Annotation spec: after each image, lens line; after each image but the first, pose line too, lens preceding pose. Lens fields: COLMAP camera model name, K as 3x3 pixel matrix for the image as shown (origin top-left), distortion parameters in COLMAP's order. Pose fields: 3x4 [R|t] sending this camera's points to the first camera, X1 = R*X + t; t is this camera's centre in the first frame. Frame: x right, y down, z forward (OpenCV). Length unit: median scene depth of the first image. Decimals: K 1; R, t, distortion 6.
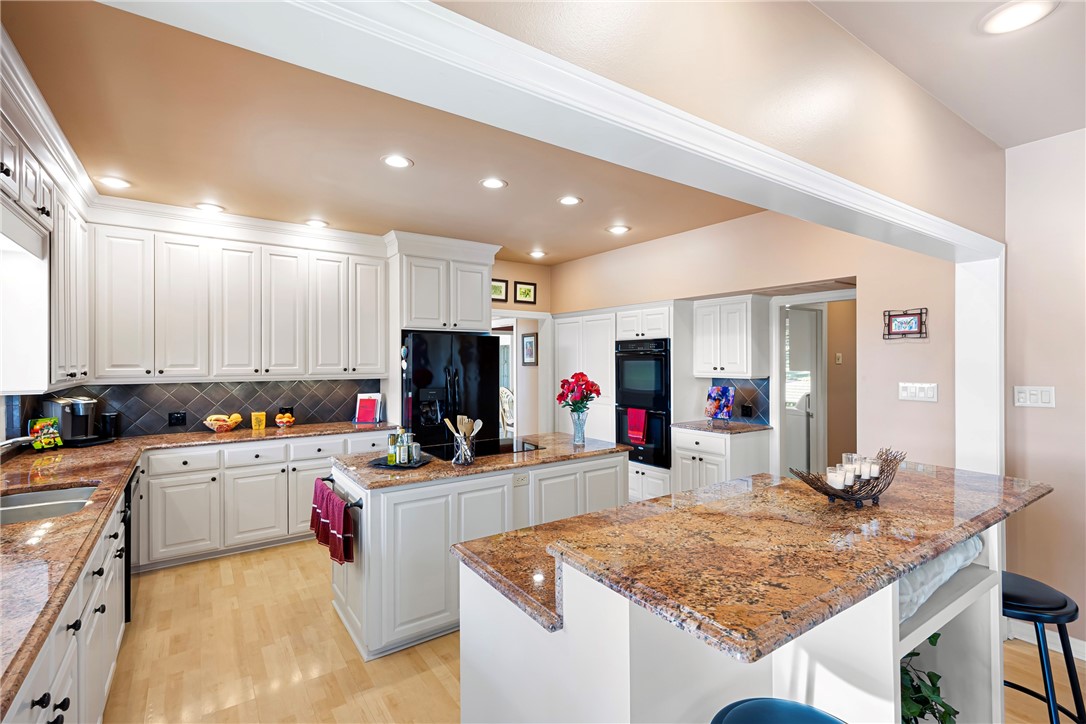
lens RADIAL K [[506.0, 0, 551.7], [0, 506.0, 361.8], [0, 0, 1]] dist [0.014229, -0.000179]
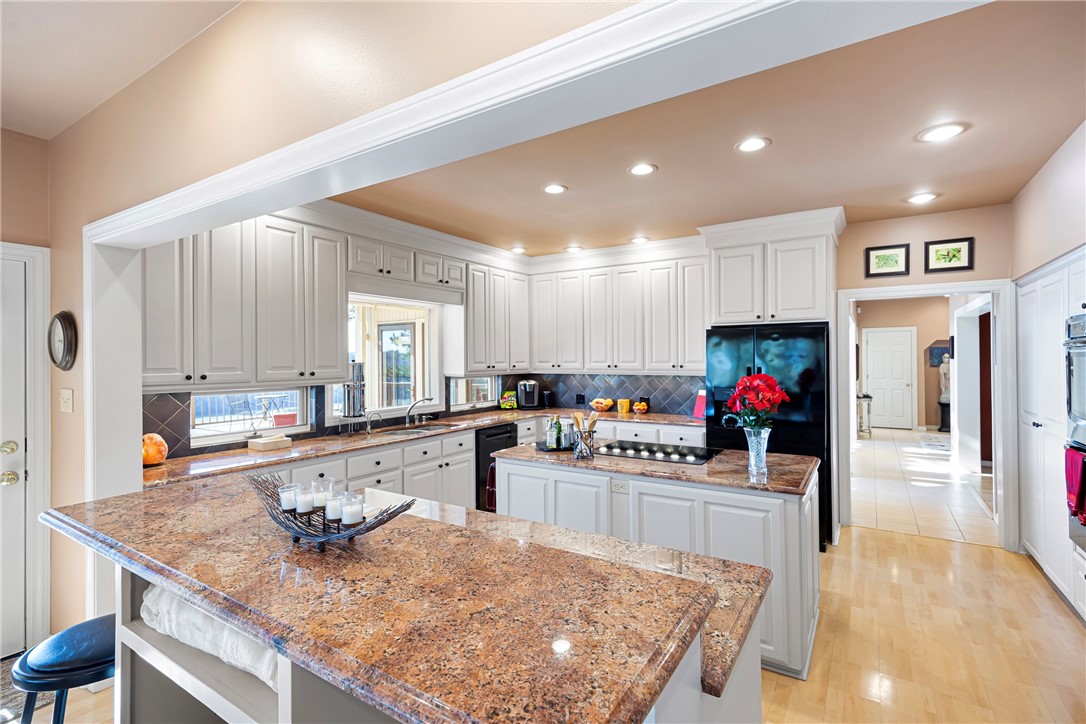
lens RADIAL K [[506.0, 0, 551.2], [0, 506.0, 362.1], [0, 0, 1]] dist [0.014229, -0.000179]
pose [[0.390068, 0.007852, -0.920753, 0.499433], [0.003077, 0.999947, 0.009831, -0.004985], [0.920781, -0.006668, 0.390023, 0.345448]]
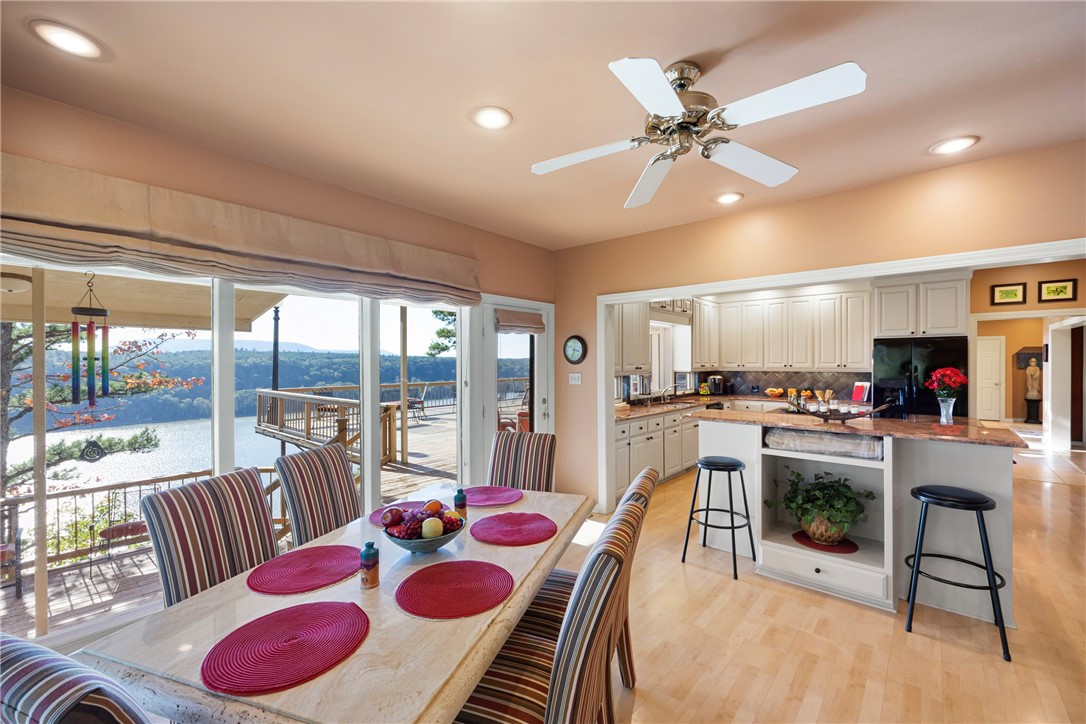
lens RADIAL K [[444.2, 0, 546.0], [0, 444.2, 367.1], [0, 0, 1]] dist [-0.001654, -0.000389]
pose [[0.248842, 0.012004, -0.968470, 0.735280], [0.000000, 0.999923, 0.012394, 0.002635], [0.968544, -0.003084, 0.248823, -0.246156]]
